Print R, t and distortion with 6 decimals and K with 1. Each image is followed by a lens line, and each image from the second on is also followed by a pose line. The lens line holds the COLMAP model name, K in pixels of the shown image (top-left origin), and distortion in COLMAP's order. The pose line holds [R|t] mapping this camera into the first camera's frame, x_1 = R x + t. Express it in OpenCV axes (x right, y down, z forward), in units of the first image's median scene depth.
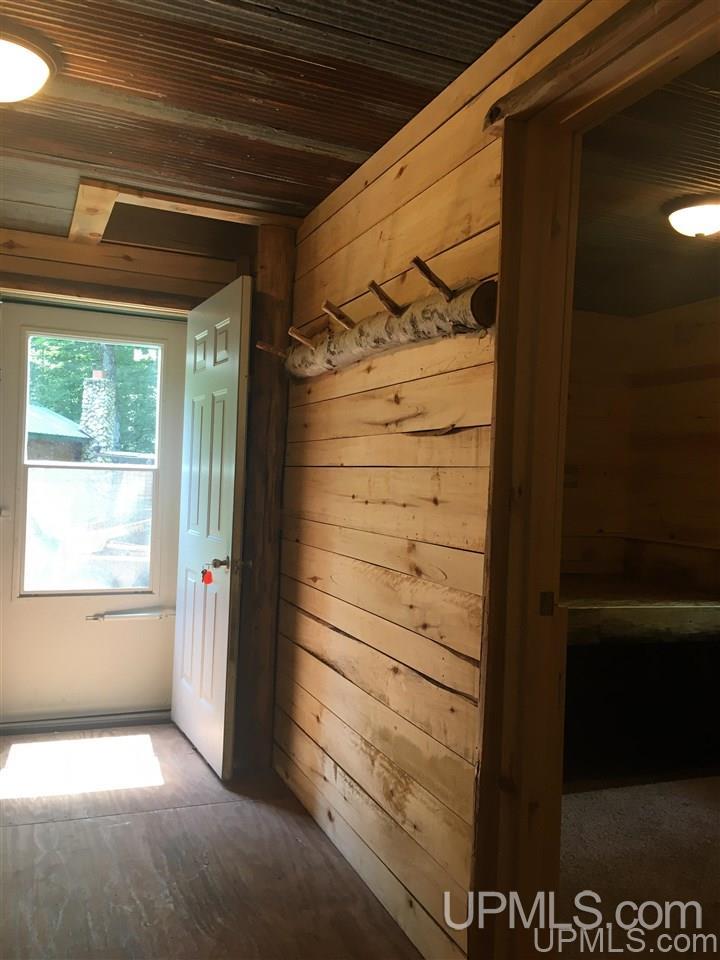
lens RADIAL K [[818.7, 0, 366.9], [0, 818.7, 478.9], [0, 0, 1]] dist [0.082077, -0.111269]
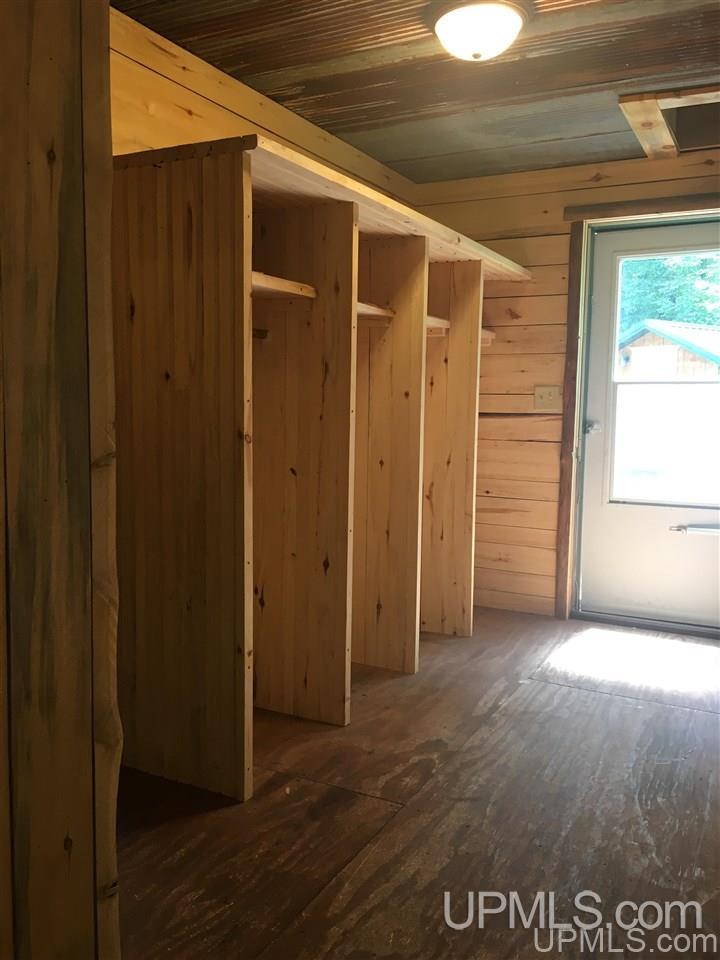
lens RADIAL K [[818.7, 0, 366.9], [0, 818.7, 481.6], [0, 0, 1]] dist [0.082077, -0.111269]
pose [[0.655173, 0.045302, -0.754119, 0.262424], [0.014084, 0.997295, 0.072147, 0.040453], [0.755347, -0.057890, 0.652763, 0.051126]]
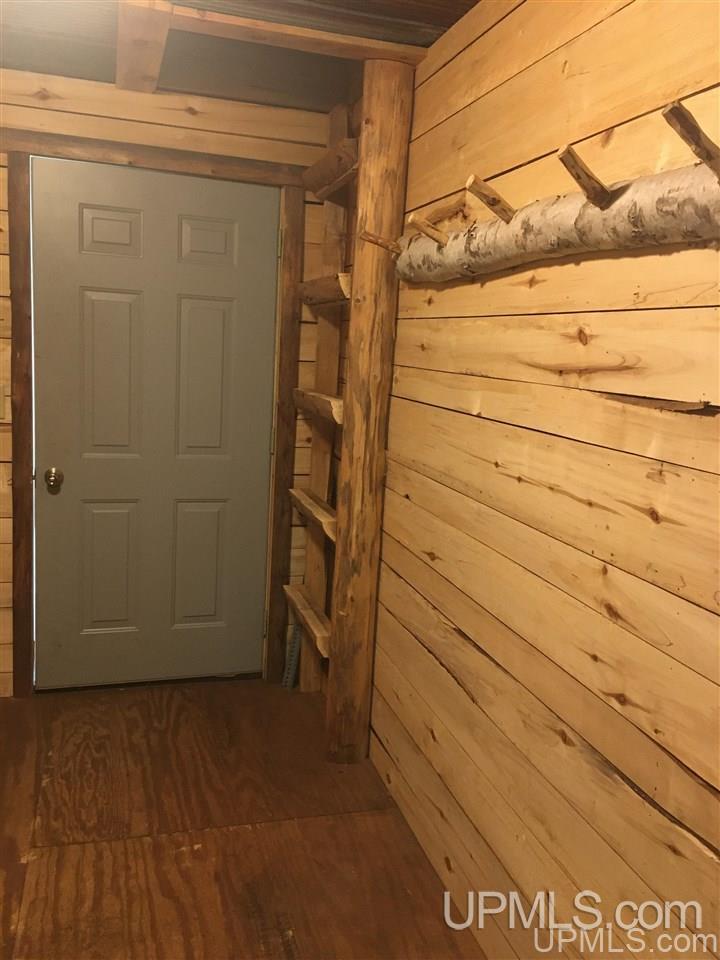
lens RADIAL K [[818.7, 0, 361.3], [0, 818.7, 482.5], [0, 0, 1]] dist [0.082077, -0.111269]
pose [[0.994537, 0.033632, -0.098815, -0.057606], [-0.017044, 0.986290, 0.164139, -0.072020], [0.102981, -0.161558, 0.981475, 0.264368]]
